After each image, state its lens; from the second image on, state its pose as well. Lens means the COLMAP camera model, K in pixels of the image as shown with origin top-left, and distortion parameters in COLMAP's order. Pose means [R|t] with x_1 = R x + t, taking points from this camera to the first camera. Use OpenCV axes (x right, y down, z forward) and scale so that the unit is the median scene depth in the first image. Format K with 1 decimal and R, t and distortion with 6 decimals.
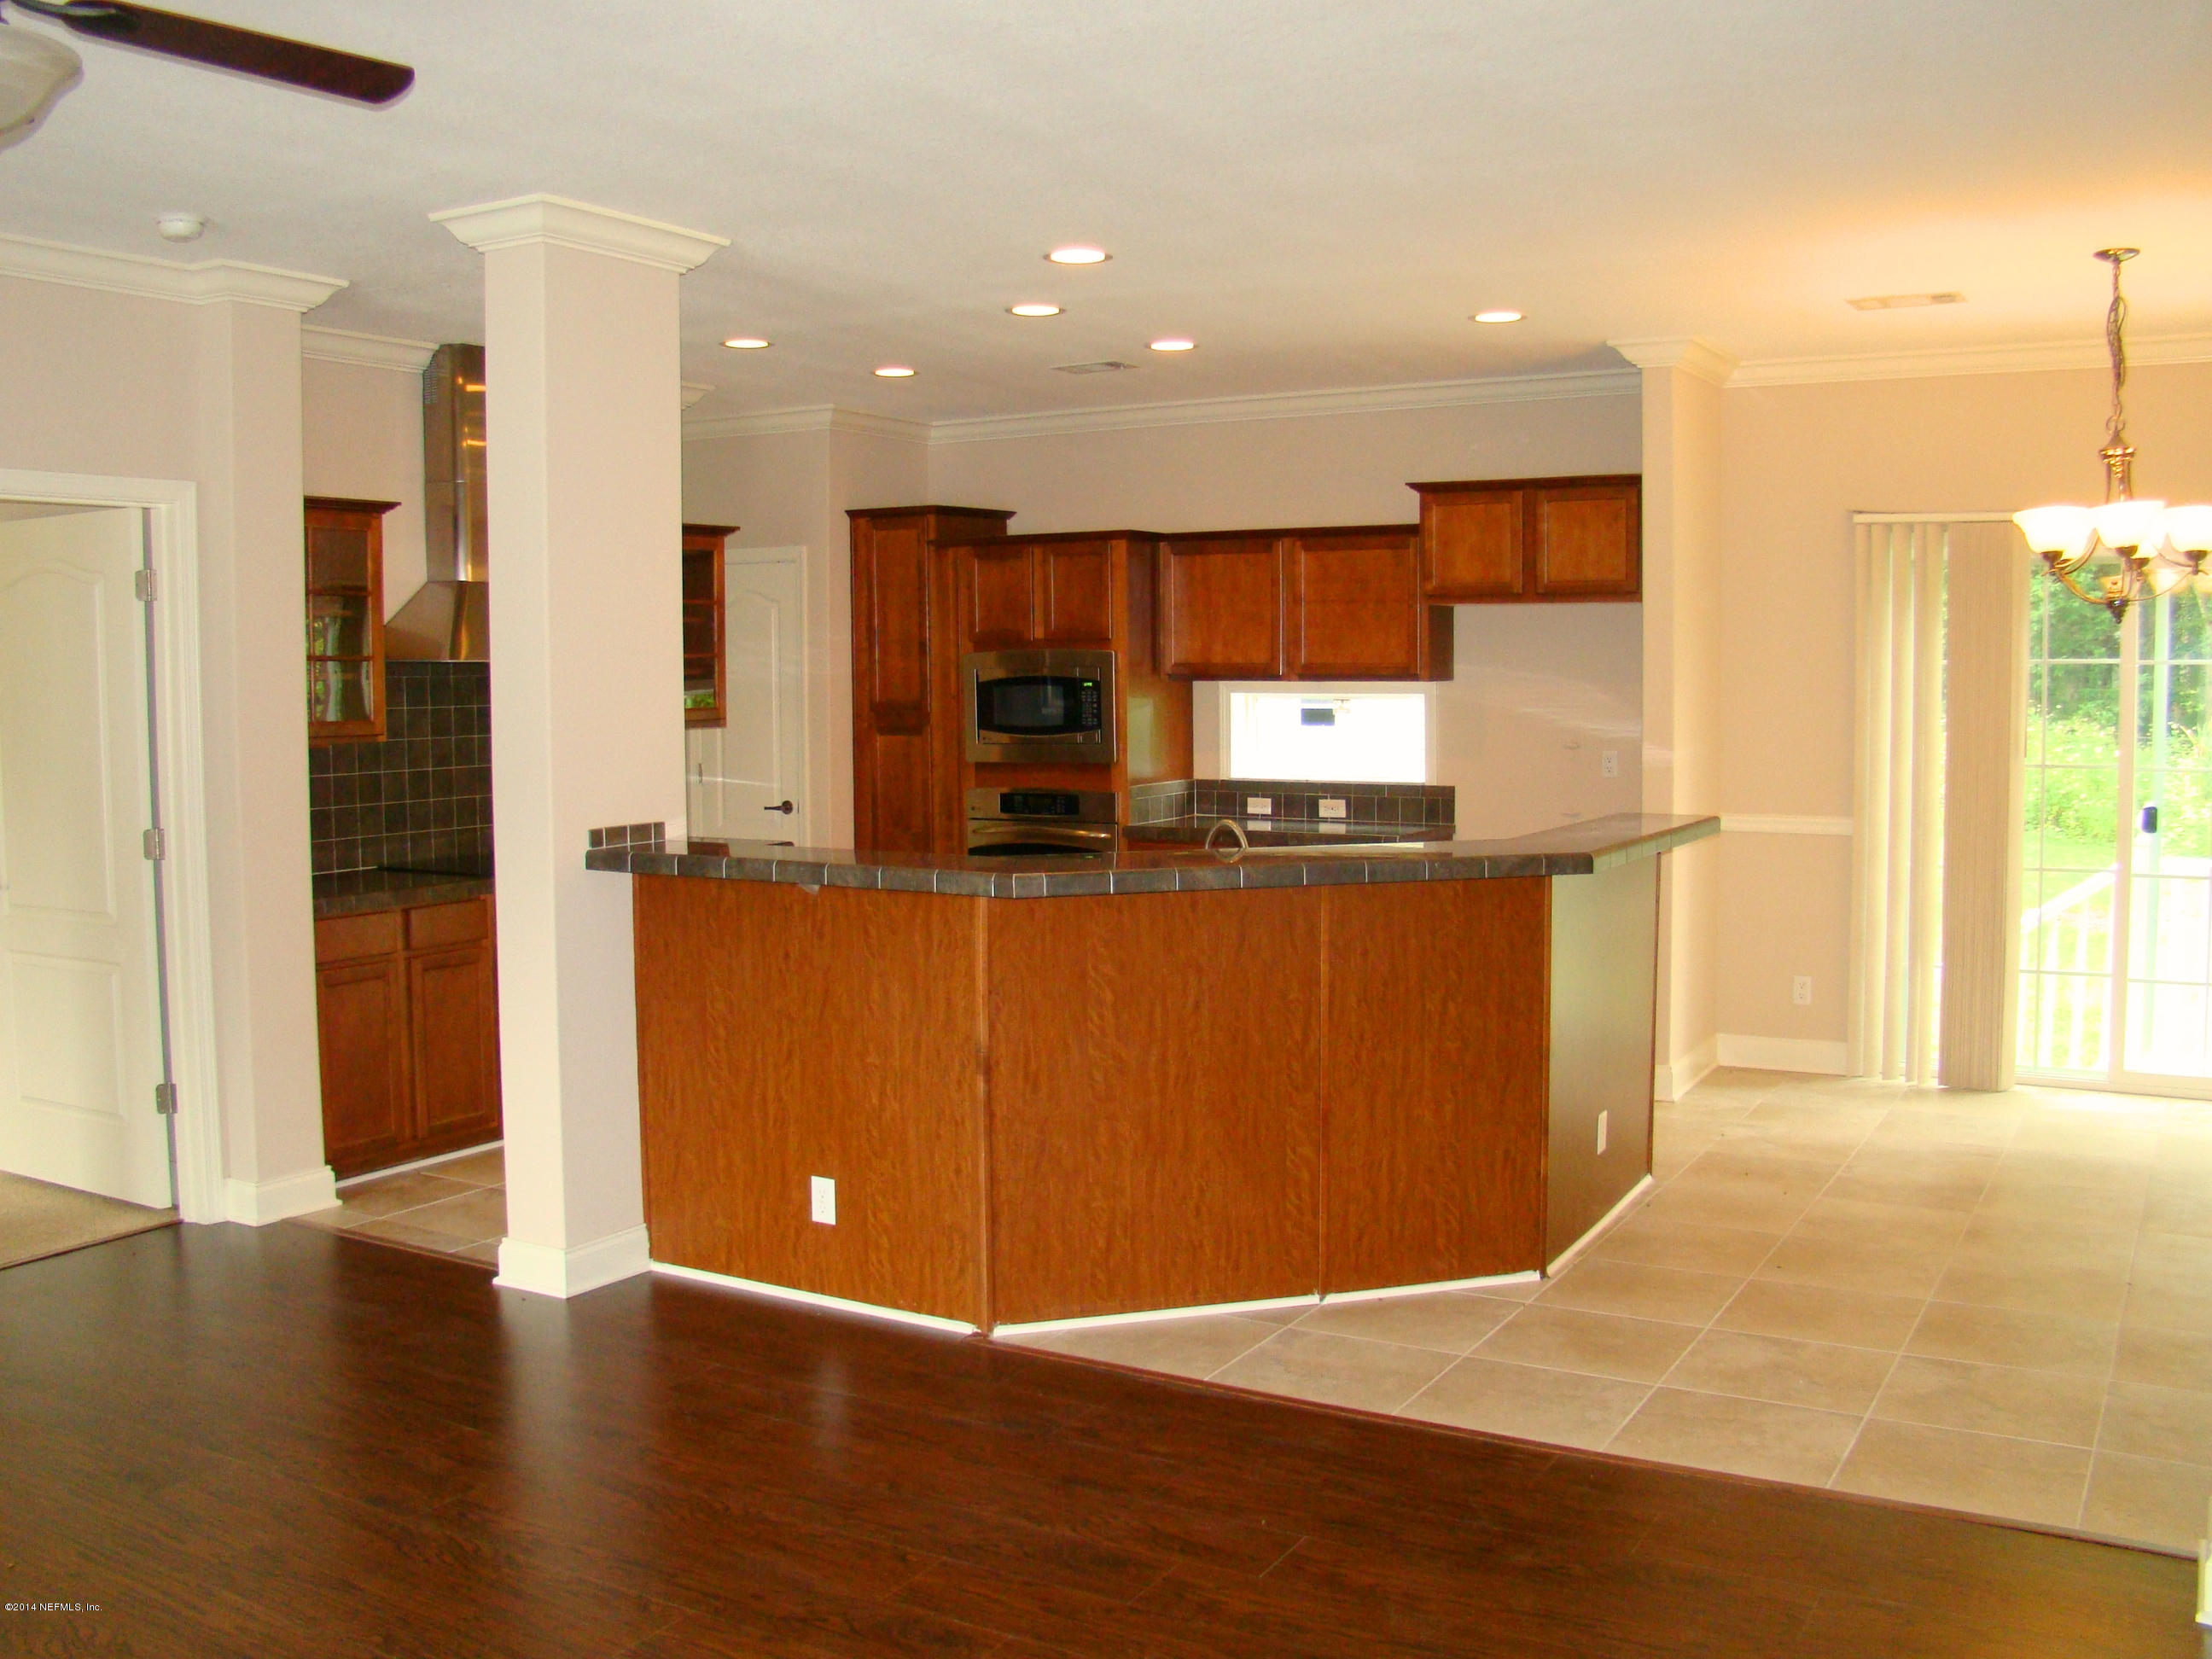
lens RADIAL K [[2051.2, 0, 1071.5], [0, 2051.2, 836.4], [0, 0, 1]] dist [-0.168983, 0.113133]
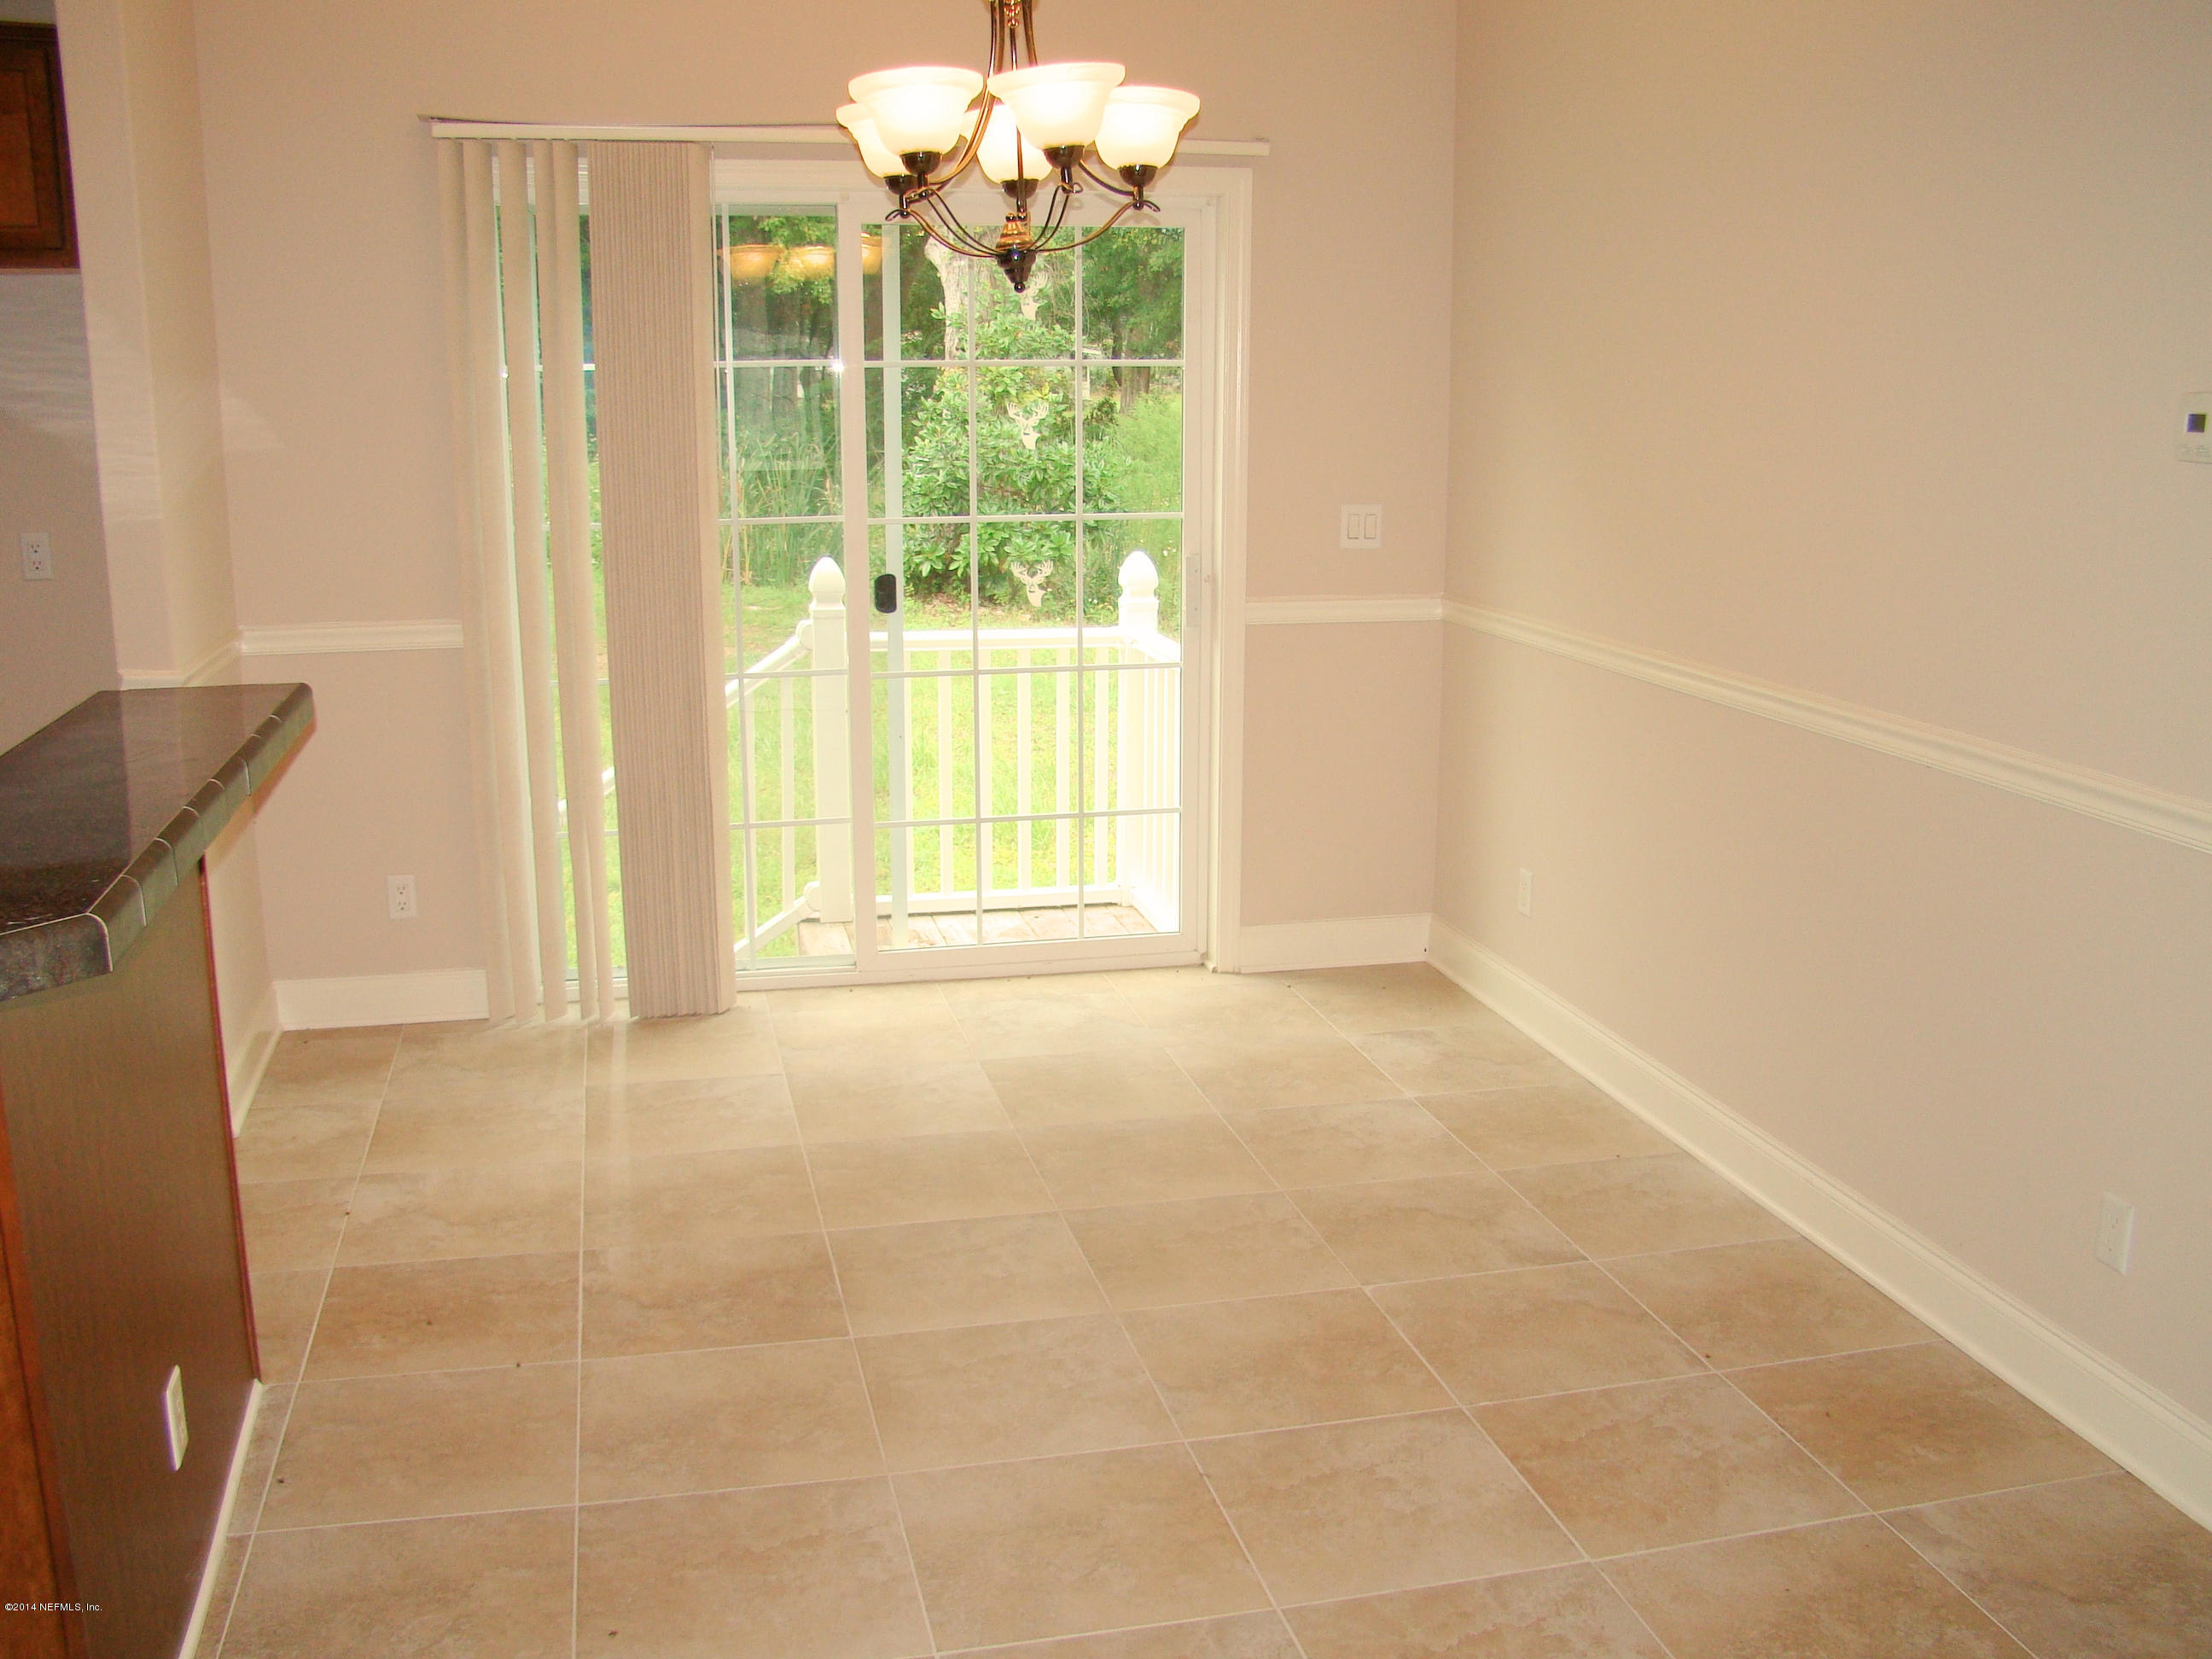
lens RADIAL K [[2054.7, 0, 1106.0], [0, 2054.7, 829.5], [0, 0, 1]] dist [-0.166782, 0.135448]
pose [[0.717632, -0.145094, 0.681140, 0.098336], [0.049573, 0.986218, 0.157851, -0.035466], [-0.694656, -0.079512, 0.714934, 0.417402]]
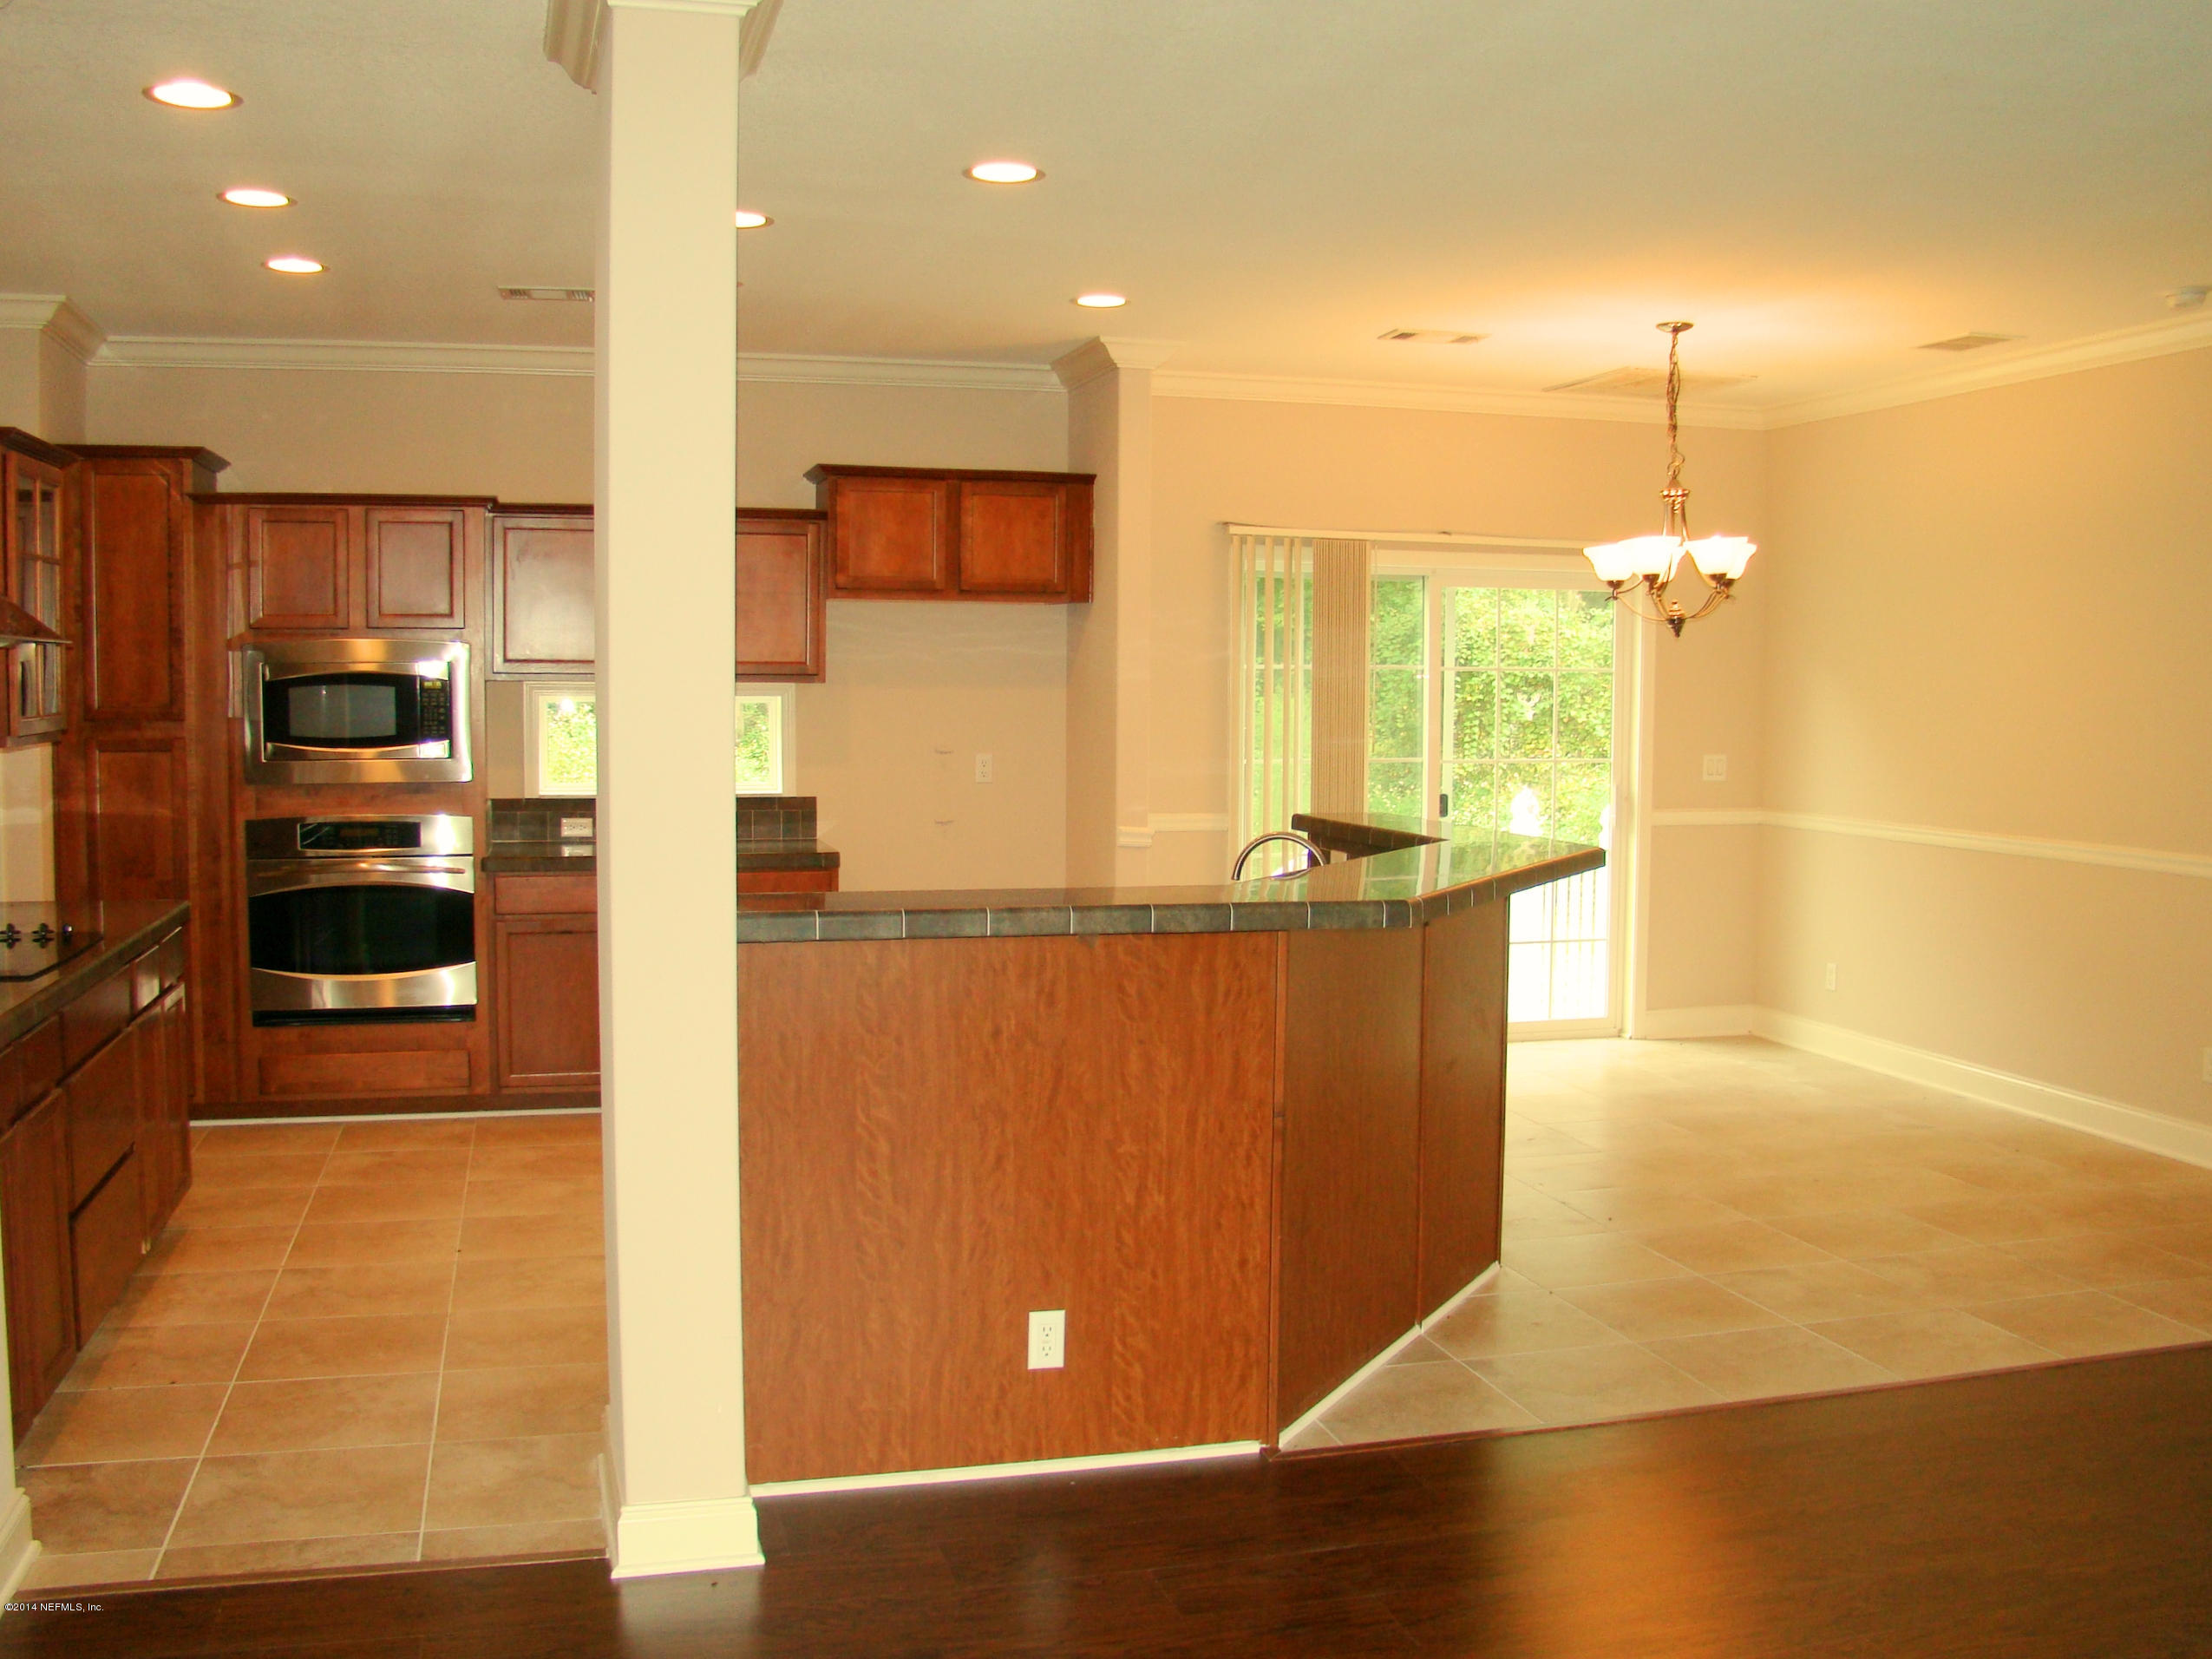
lens RADIAL K [[2090.8, 0, 1095.2], [0, 2090.8, 831.8], [0, 0, 1]] dist [-0.179873, 0.131209]
pose [[0.693365, -0.040588, 0.719443, -0.460742], [0.046012, 0.998869, 0.012008, -0.016461], [-0.719116, 0.024777, 0.694448, 0.296679]]
